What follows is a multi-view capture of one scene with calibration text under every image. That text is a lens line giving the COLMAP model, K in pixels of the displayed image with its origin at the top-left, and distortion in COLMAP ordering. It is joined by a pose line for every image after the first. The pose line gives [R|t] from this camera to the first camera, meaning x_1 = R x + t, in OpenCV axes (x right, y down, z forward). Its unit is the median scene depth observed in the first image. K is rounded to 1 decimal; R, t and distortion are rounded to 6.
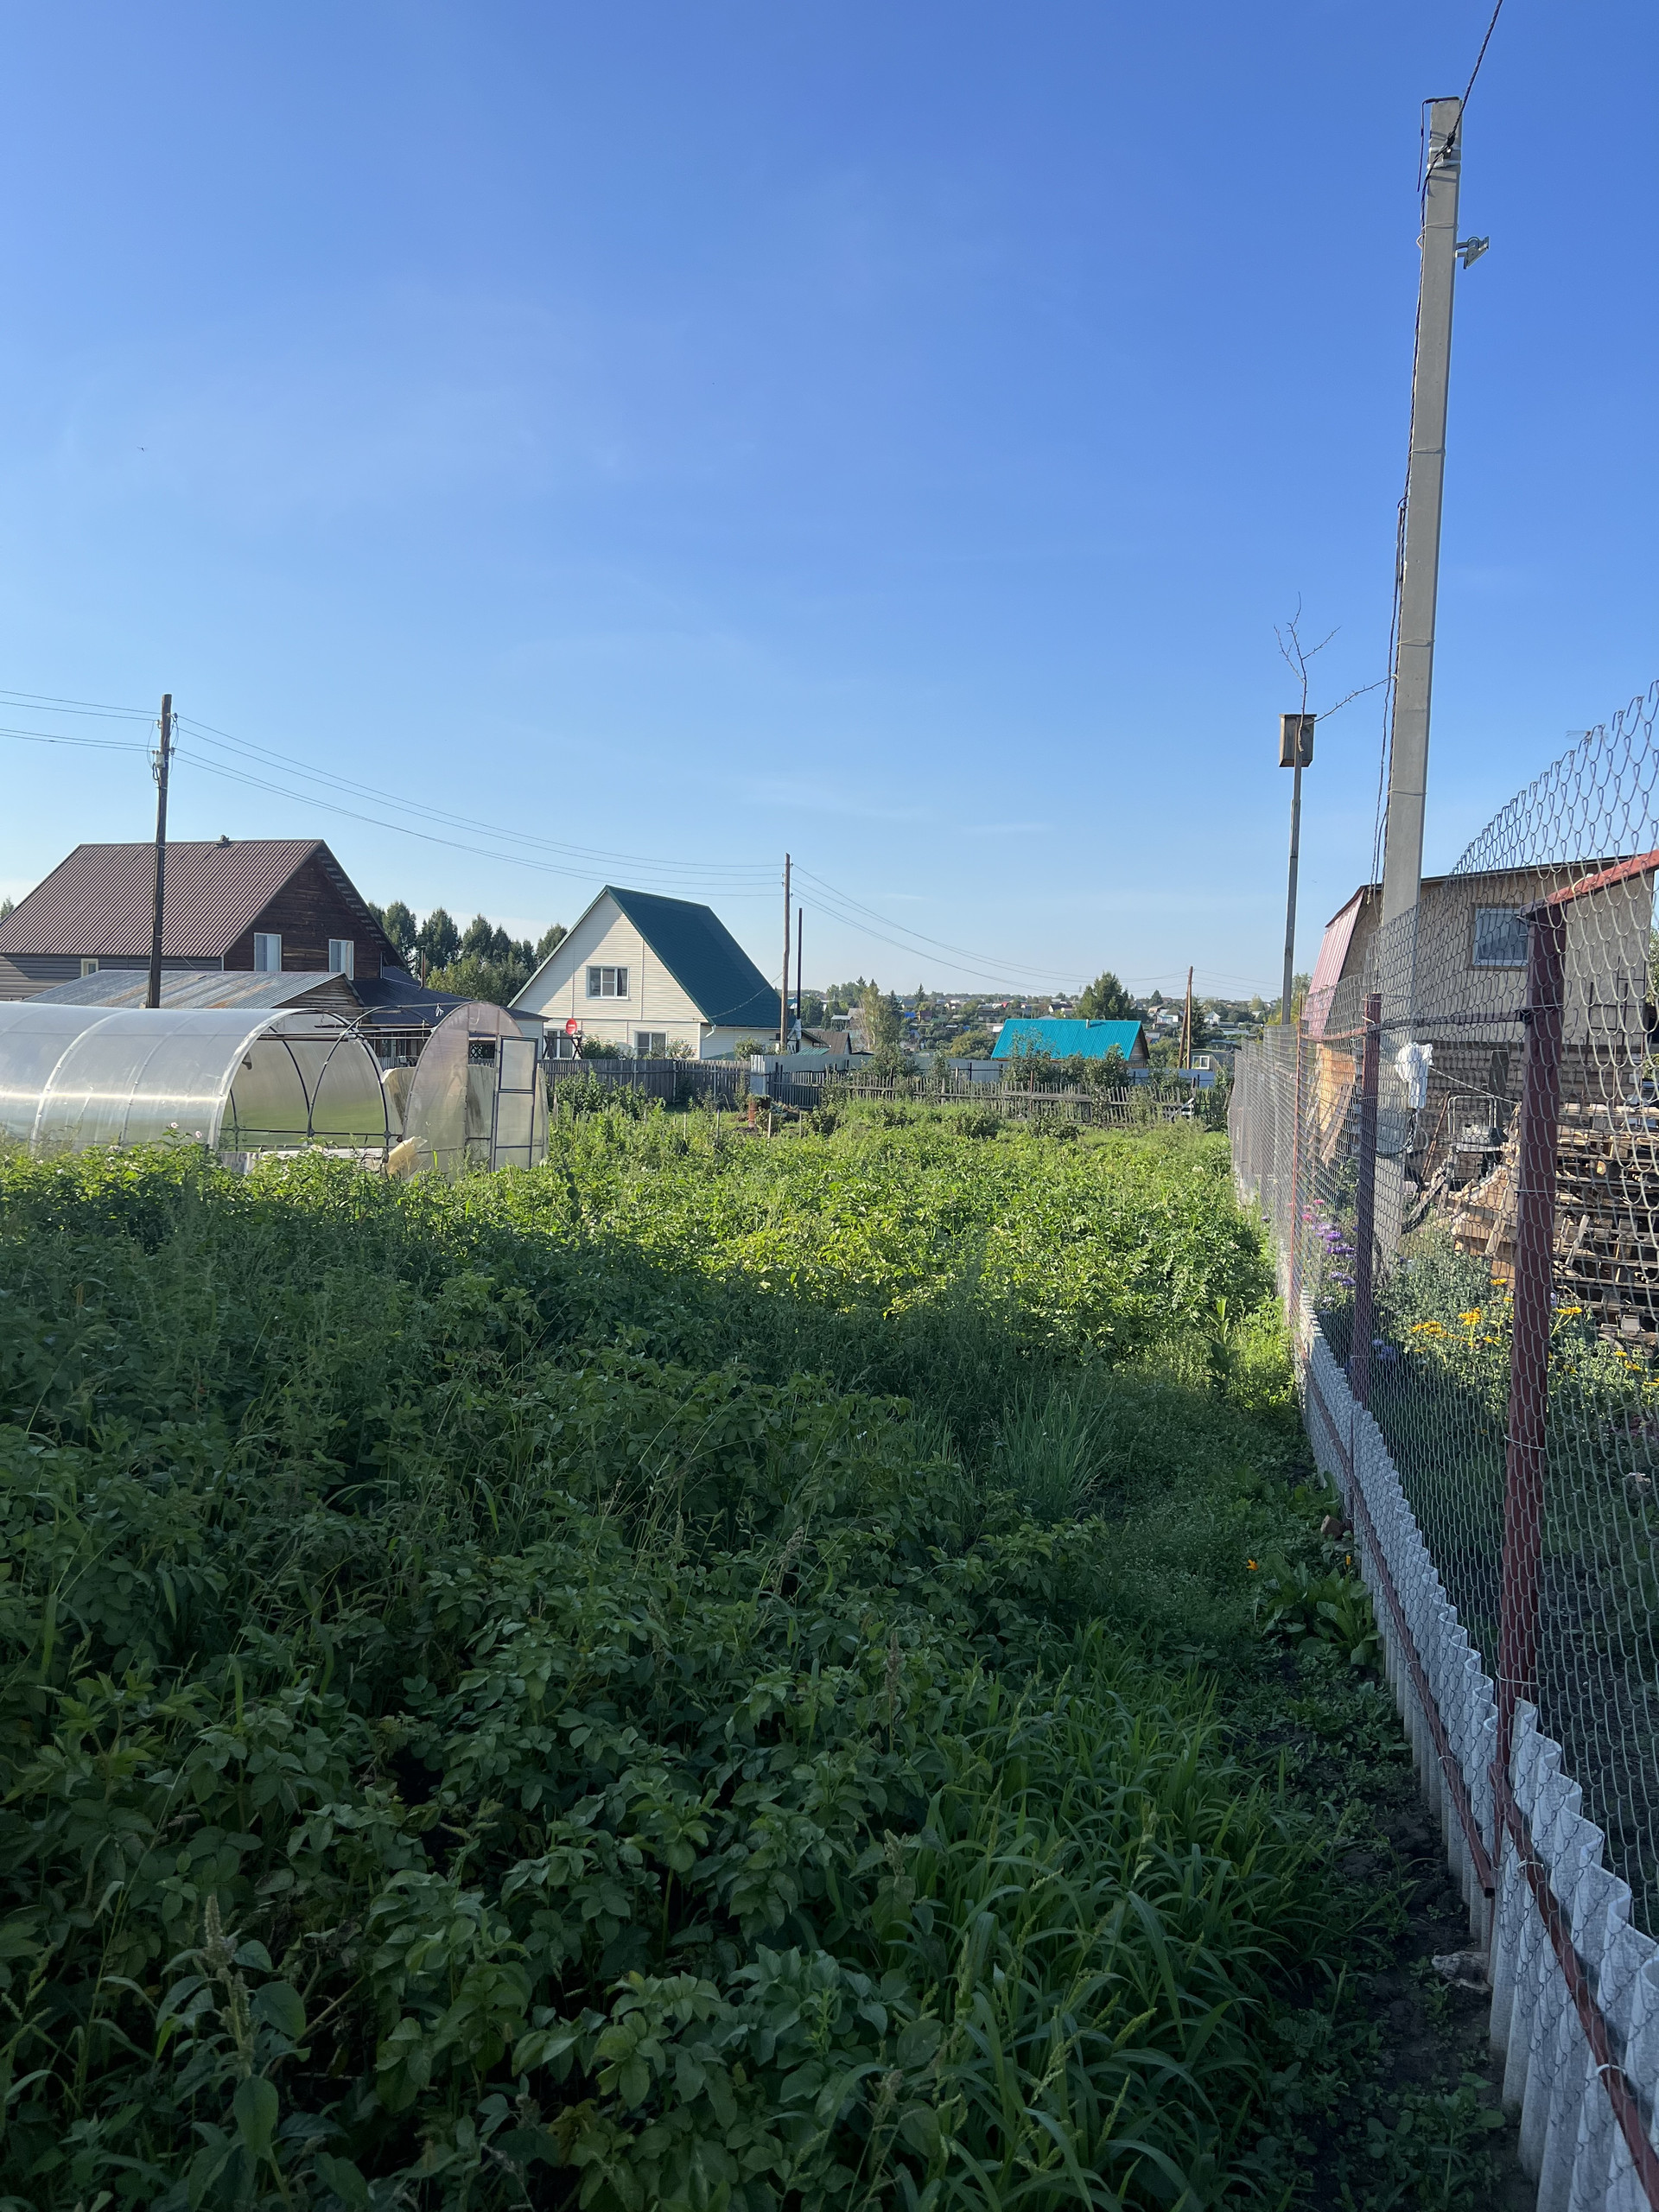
lens RADIAL K [[1665.6, 0, 829.5], [0, 1665.6, 1106.0], [0, 0, 1]] dist [0.035542, -0.031941]
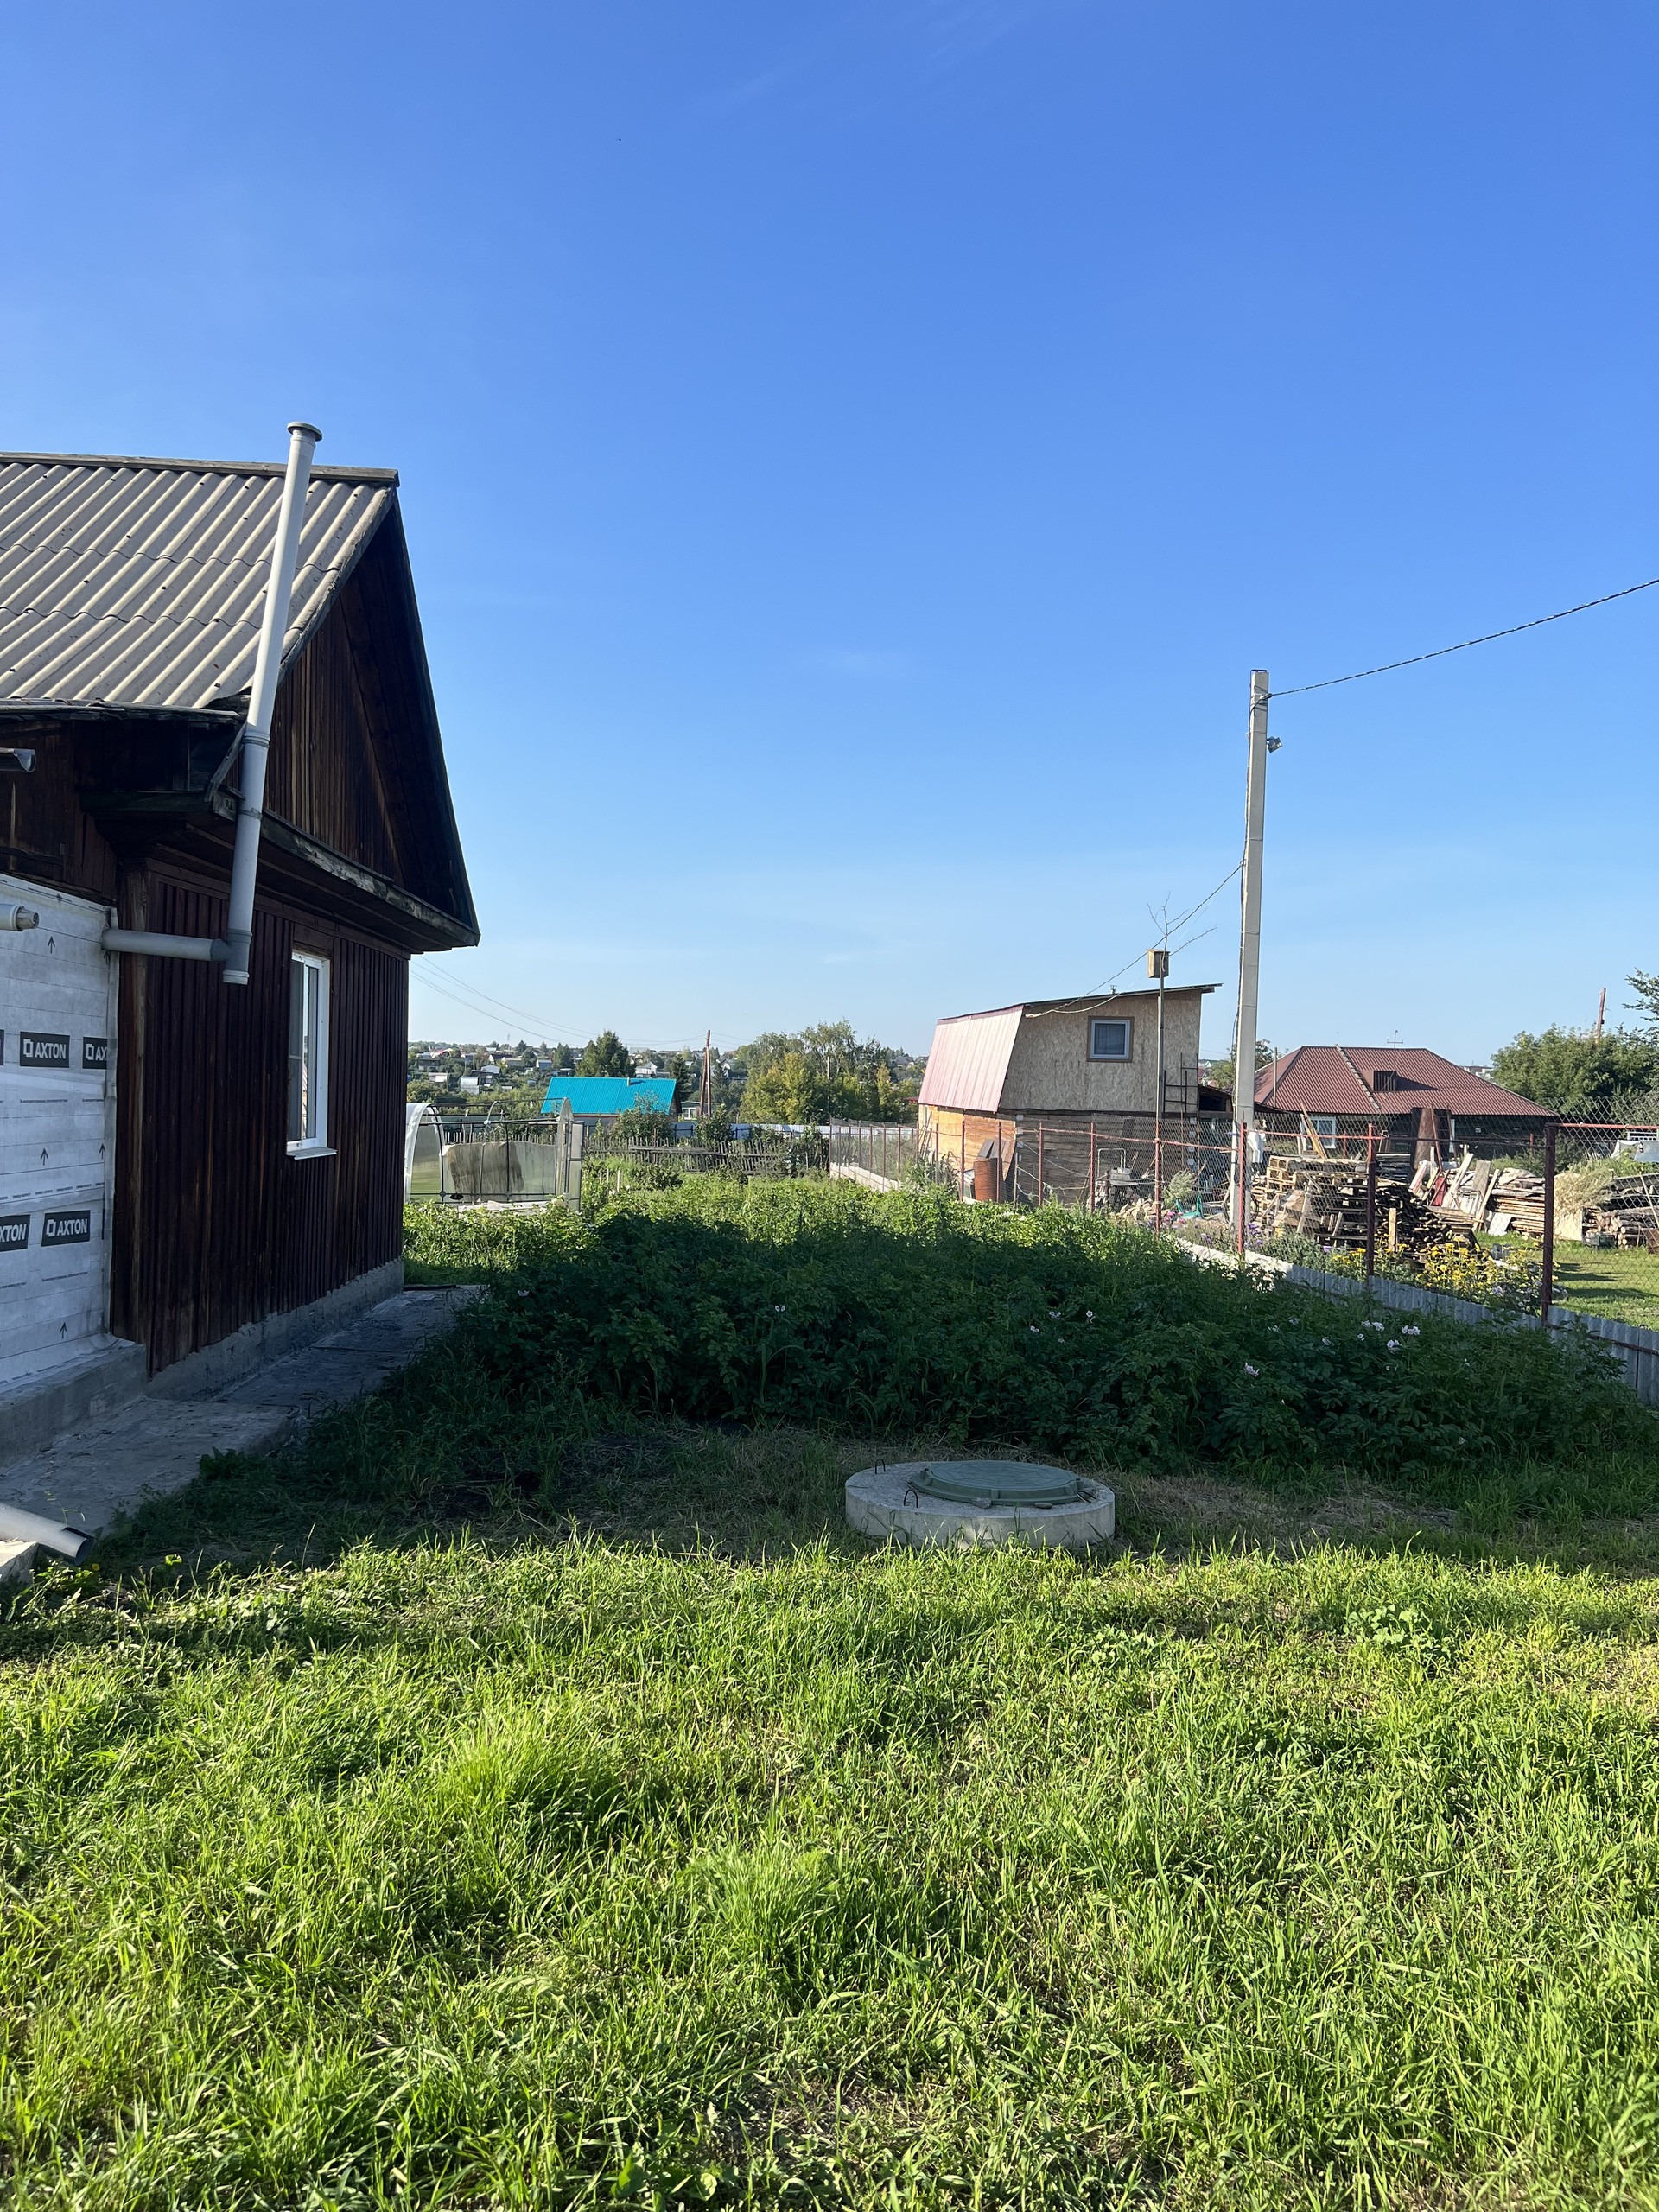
lens RADIAL K [[1665.6, 0, 829.5], [0, 1665.6, 1106.0], [0, 0, 1]] dist [0.035542, -0.031941]
pose [[0.941656, -0.008848, 0.336459, -0.314061], [0.018501, 0.999504, -0.025493, -0.009776], [-0.336067, 0.030230, 0.941353, -0.278784]]
